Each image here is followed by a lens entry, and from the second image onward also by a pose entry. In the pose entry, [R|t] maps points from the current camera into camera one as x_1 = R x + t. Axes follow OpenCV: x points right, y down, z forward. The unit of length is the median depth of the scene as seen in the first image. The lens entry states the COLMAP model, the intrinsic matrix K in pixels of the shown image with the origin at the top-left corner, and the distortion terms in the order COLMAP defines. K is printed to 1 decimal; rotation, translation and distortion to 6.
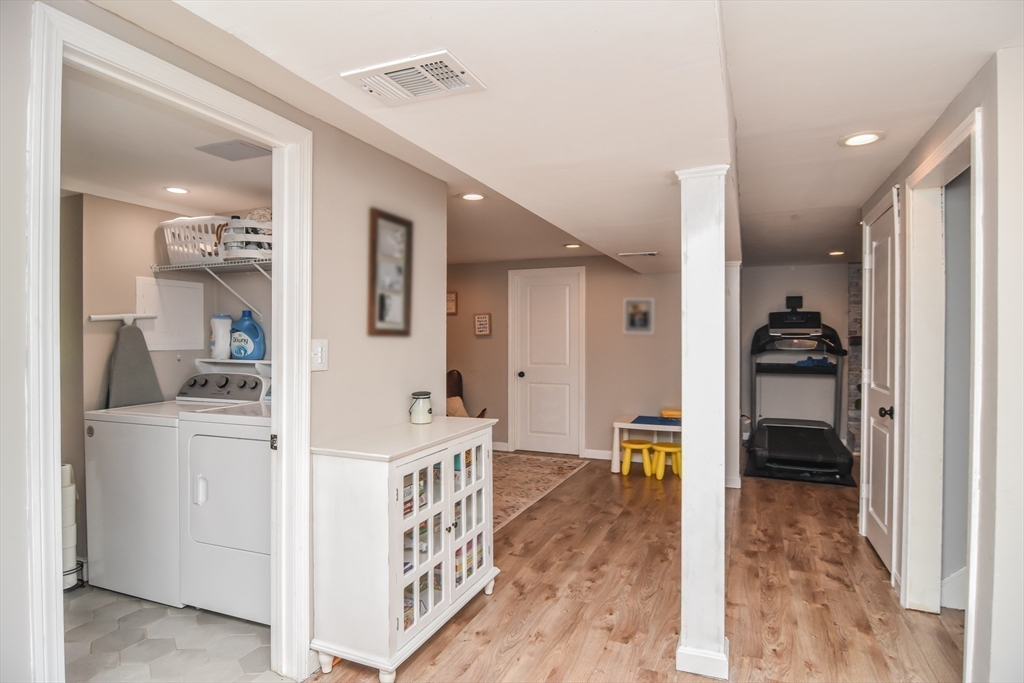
lens RADIAL K [[548.9, 0, 511.9], [0, 548.9, 343.9], [0, 0, 1]] dist [-0.010206, -0.007014]
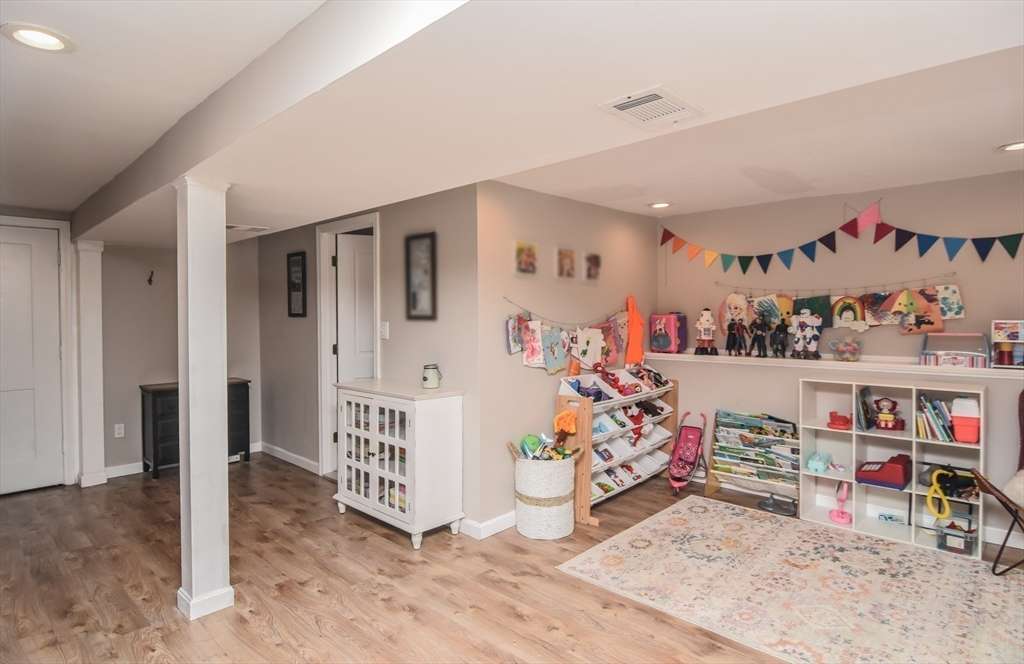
lens RADIAL K [[552.1, 0, 513.5], [0, 552.1, 315.8], [0, 0, 1]] dist [-0.011025, -0.007396]
pose [[-0.340979, 0.002963, -0.940066, 0.775135], [-0.006790, 0.999961, 0.005614, -0.025342], [0.940046, 0.008298, -0.340946, 1.275096]]
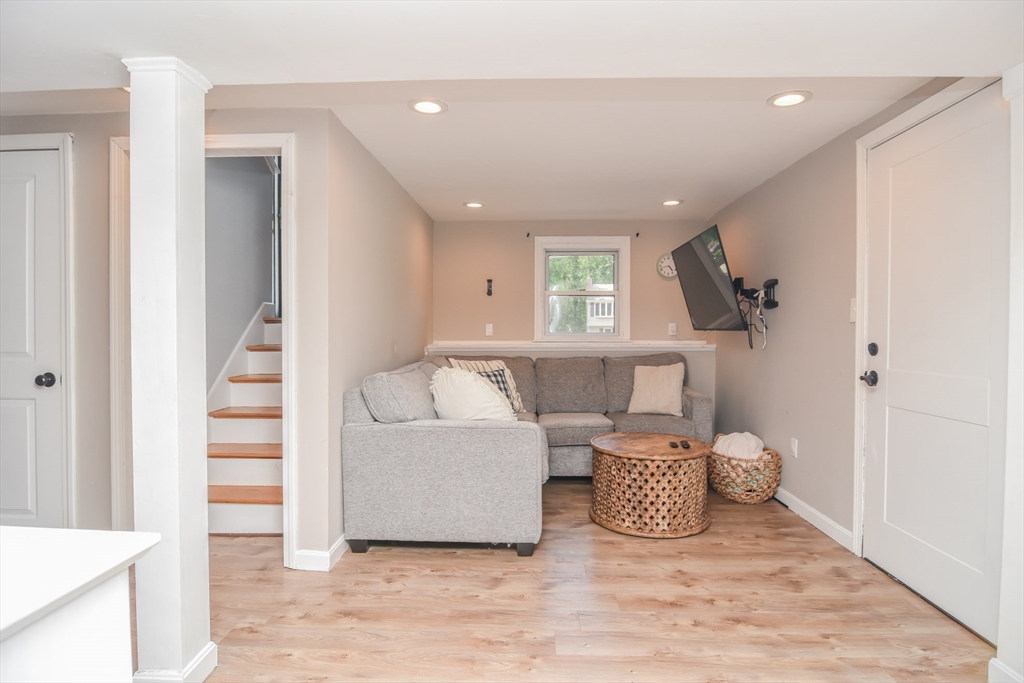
lens RADIAL K [[548.9, 0, 513.3], [0, 548.9, 338.0], [0, 0, 1]] dist [-0.010206, -0.007014]
pose [[-0.363934, -0.014320, 0.931315, -0.364662], [0.010494, 0.999755, 0.019473, 0.040599], [-0.931366, 0.016860, -0.363695, 0.521338]]
